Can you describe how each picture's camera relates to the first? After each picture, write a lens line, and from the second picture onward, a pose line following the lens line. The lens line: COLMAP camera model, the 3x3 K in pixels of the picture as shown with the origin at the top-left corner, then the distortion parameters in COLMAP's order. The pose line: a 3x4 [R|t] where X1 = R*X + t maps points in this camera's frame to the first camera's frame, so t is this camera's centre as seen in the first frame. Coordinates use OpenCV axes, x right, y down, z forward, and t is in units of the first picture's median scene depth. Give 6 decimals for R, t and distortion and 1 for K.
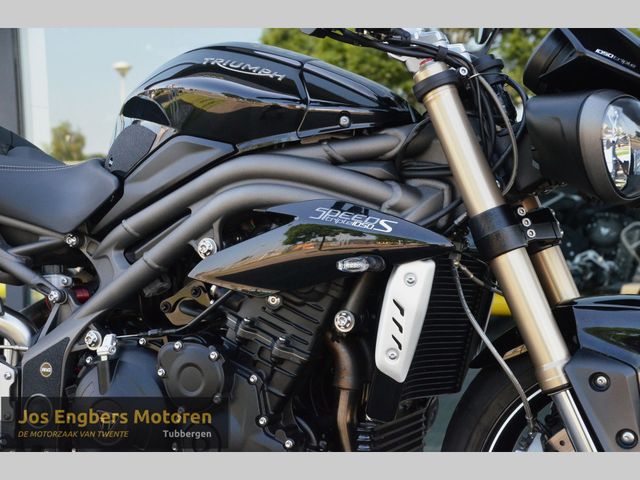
lens RADIAL K [[940.1, 0, 330.2], [0, 940.1, 255.3], [0, 0, 1]] dist [0.141118, 0.649550]
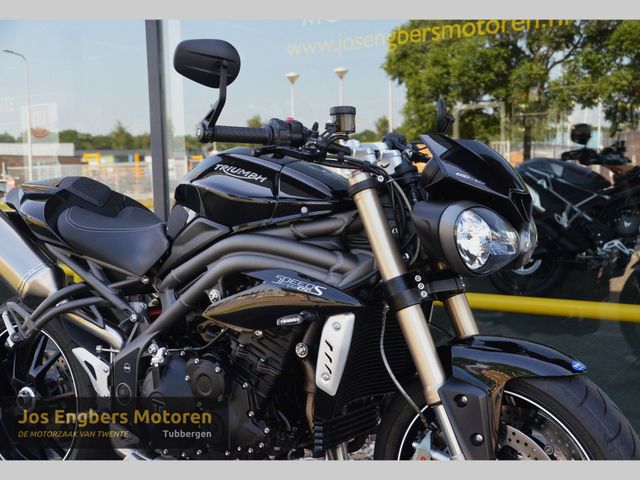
lens RADIAL K [[751.2, 0, 350.1], [0, 751.2, 242.2], [0, 0, 1]] dist [-0.054883, 0.378942]
pose [[0.989456, 0.001381, -0.144827, 0.241394], [0.003462, 0.999443, 0.033178, -0.126509], [0.144793, -0.033329, 0.988901, -0.121680]]
